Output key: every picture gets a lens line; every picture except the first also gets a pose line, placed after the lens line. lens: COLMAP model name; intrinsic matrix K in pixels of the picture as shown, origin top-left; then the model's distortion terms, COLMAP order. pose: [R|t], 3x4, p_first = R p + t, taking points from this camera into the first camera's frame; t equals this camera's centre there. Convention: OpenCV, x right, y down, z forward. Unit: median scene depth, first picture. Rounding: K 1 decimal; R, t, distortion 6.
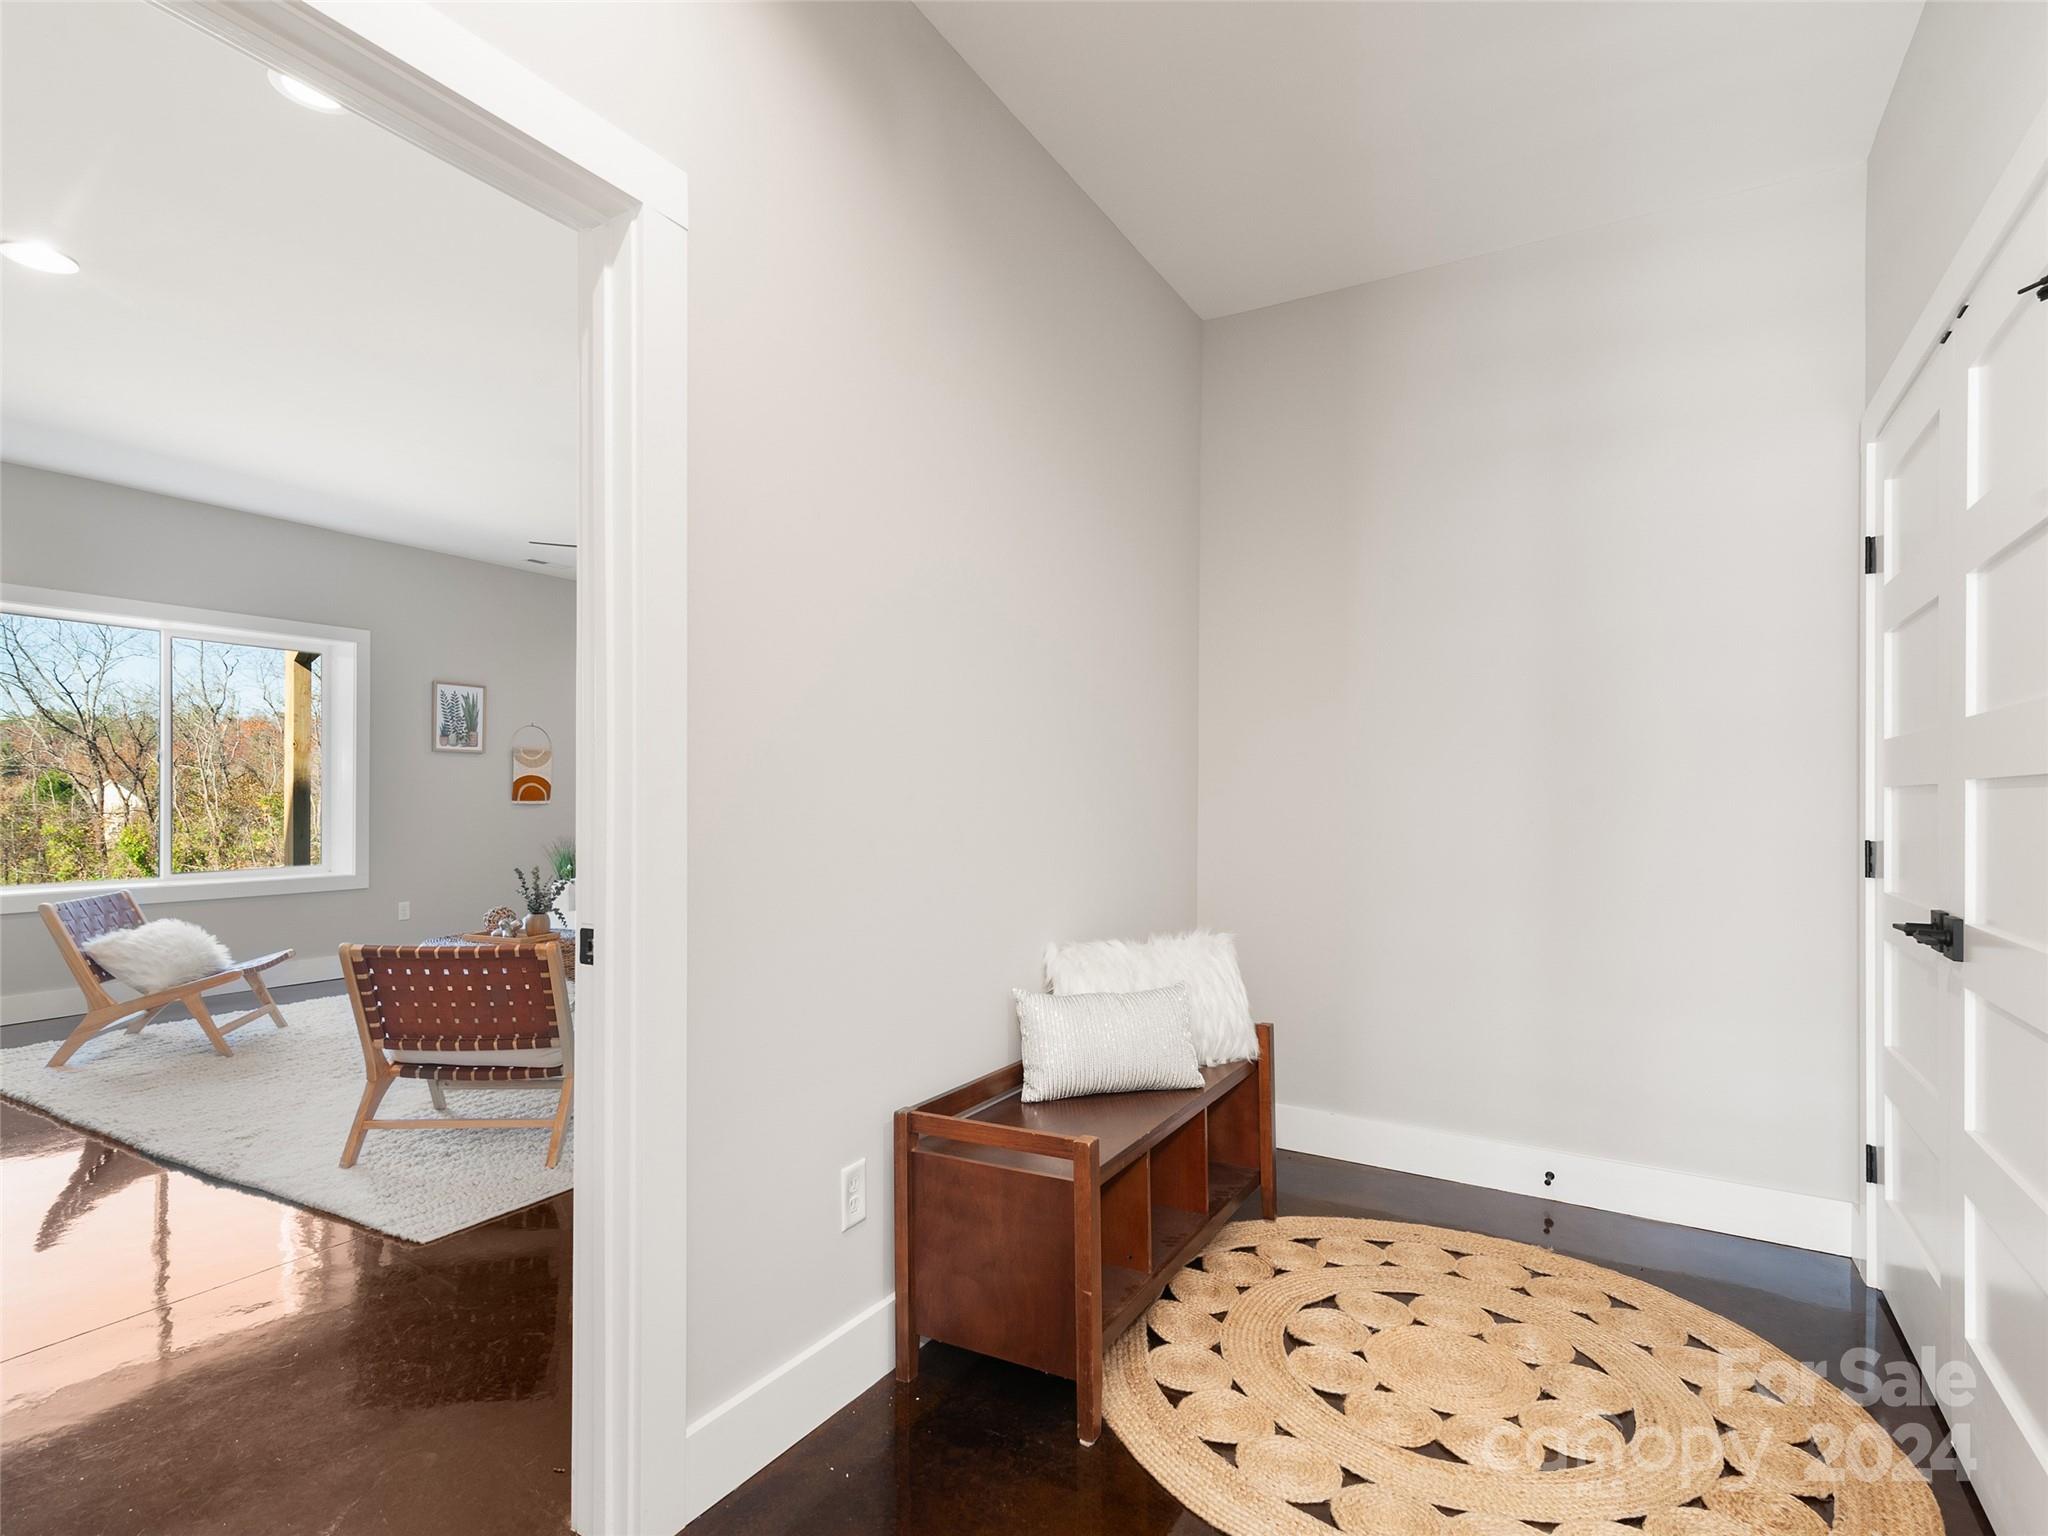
lens RADIAL K [[1055.1, 0, 1023.3], [0, 1055.1, 778.2], [0, 0, 1]] dist [0.006815, -0.002561]
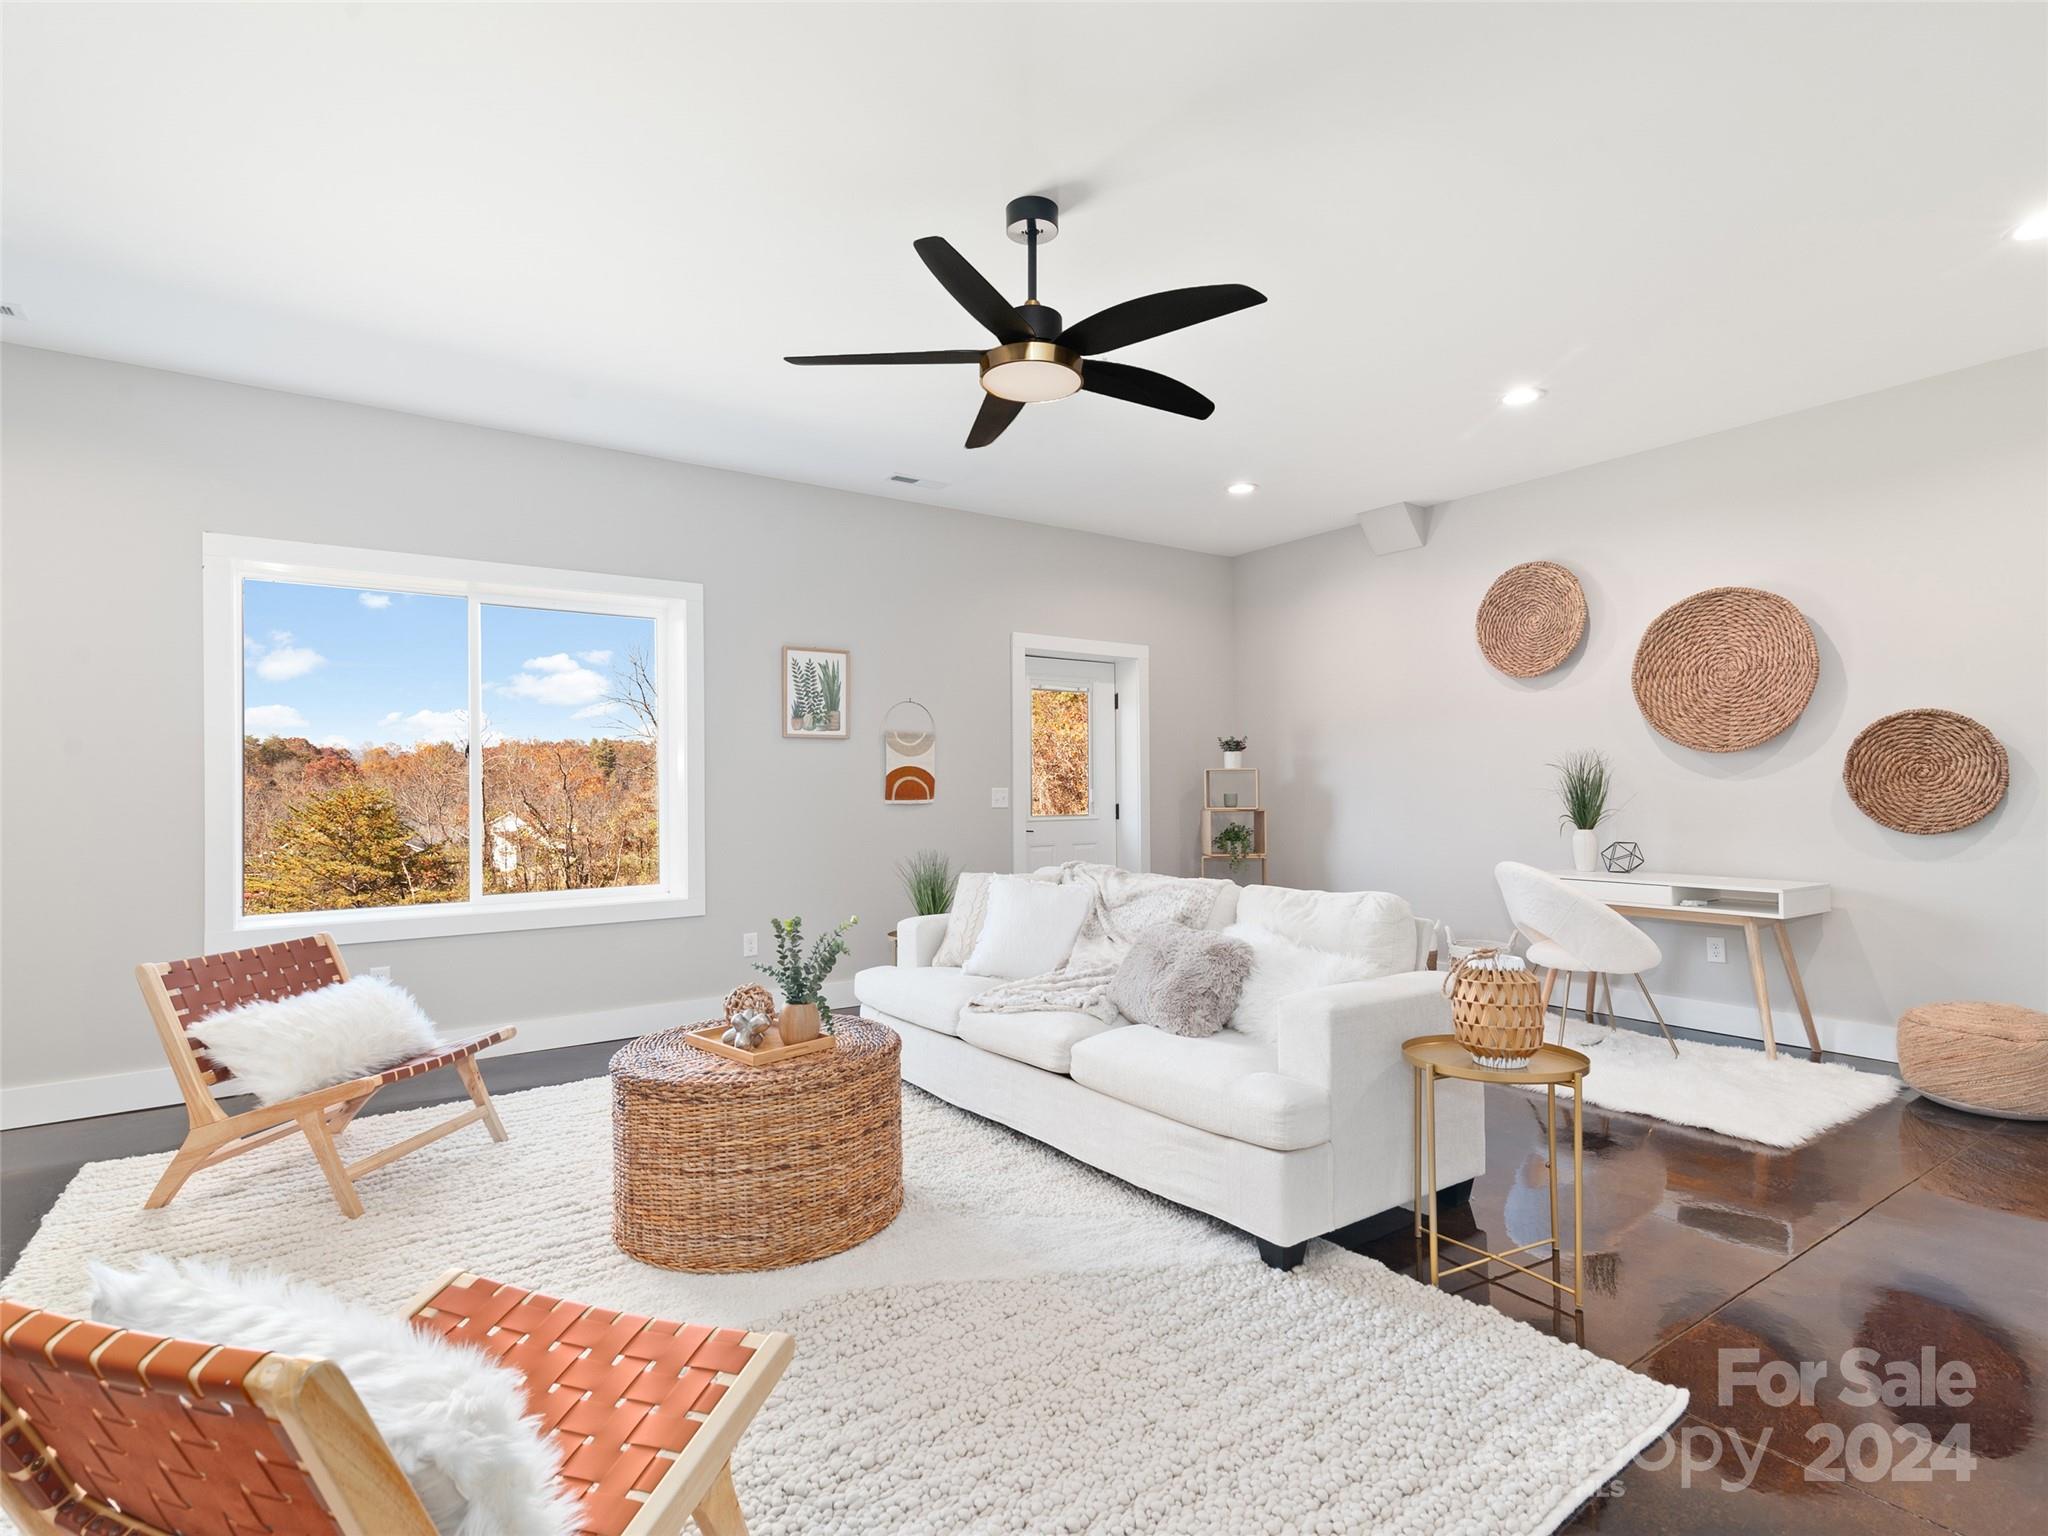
lens RADIAL K [[1055.1, 0, 1033.8], [0, 1055.1, 768.2], [0, 0, 1]] dist [0.006815, -0.002561]
pose [[0.906369, -0.018491, -0.422083, -0.067108], [0.019008, 0.999815, -0.002984, 0.002717], [0.422060, -0.005318, 0.906552, 0.371625]]
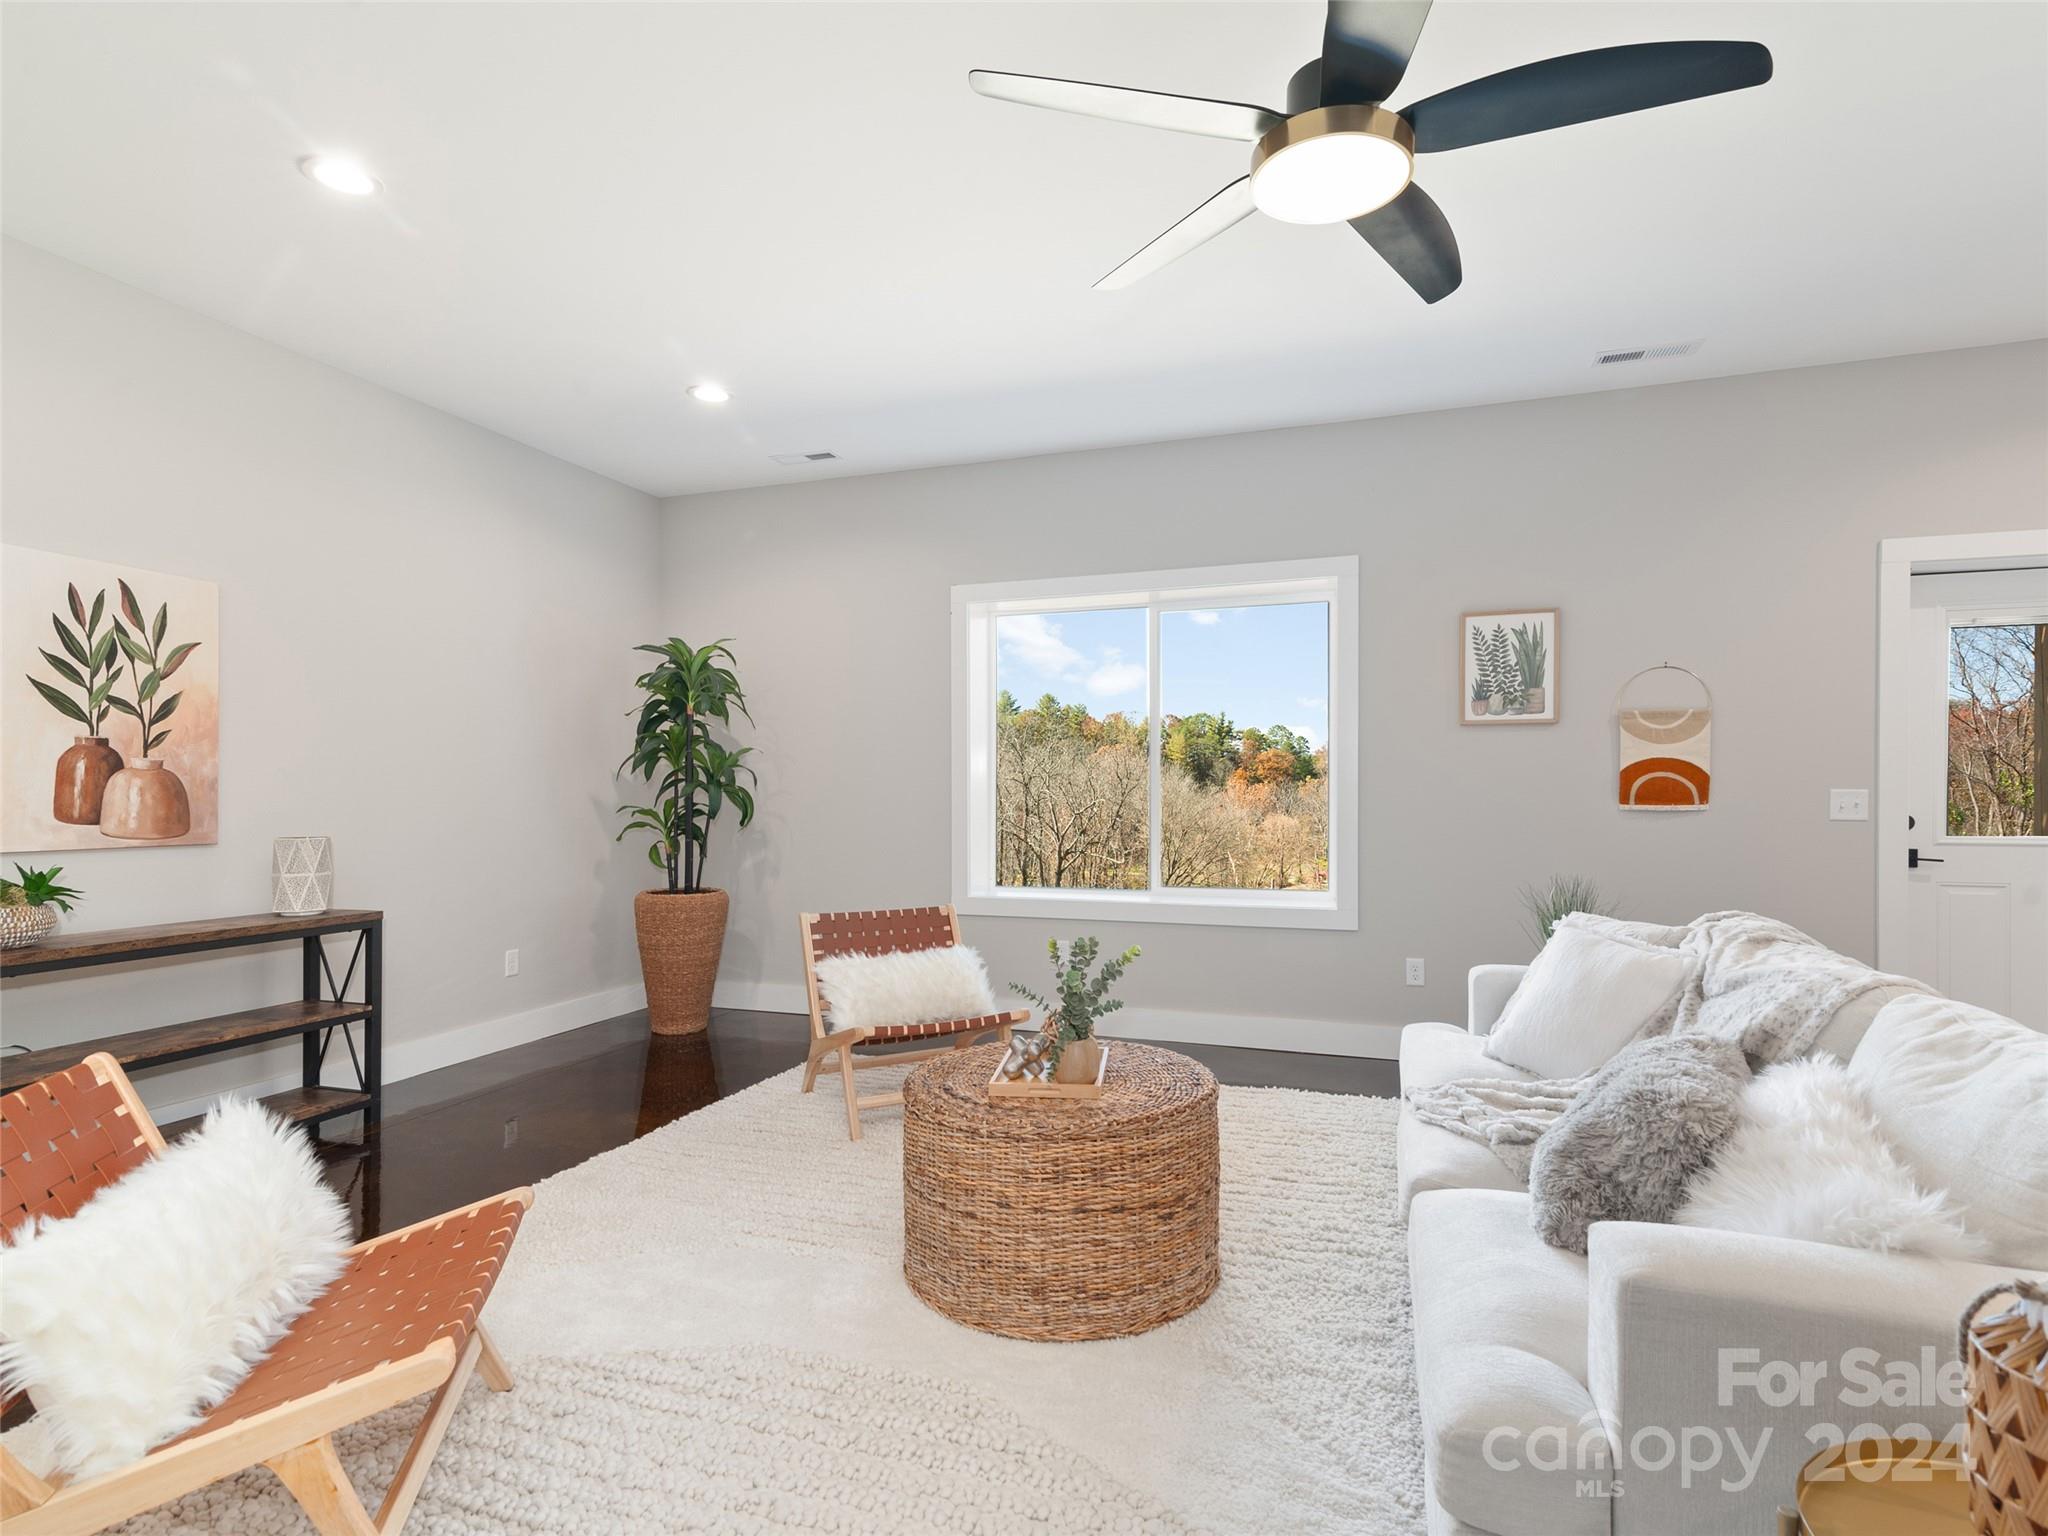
lens RADIAL K [[1055.1, 0, 1011.3], [0, 1055.1, 789.9], [0, 0, 1]] dist [0.006815, -0.002561]
pose [[0.164677, -0.002271, -0.986345, 0.017716], [0.019612, 0.999807, 0.000972, 0.007107], [0.986153, -0.019505, 0.164690, 0.619735]]
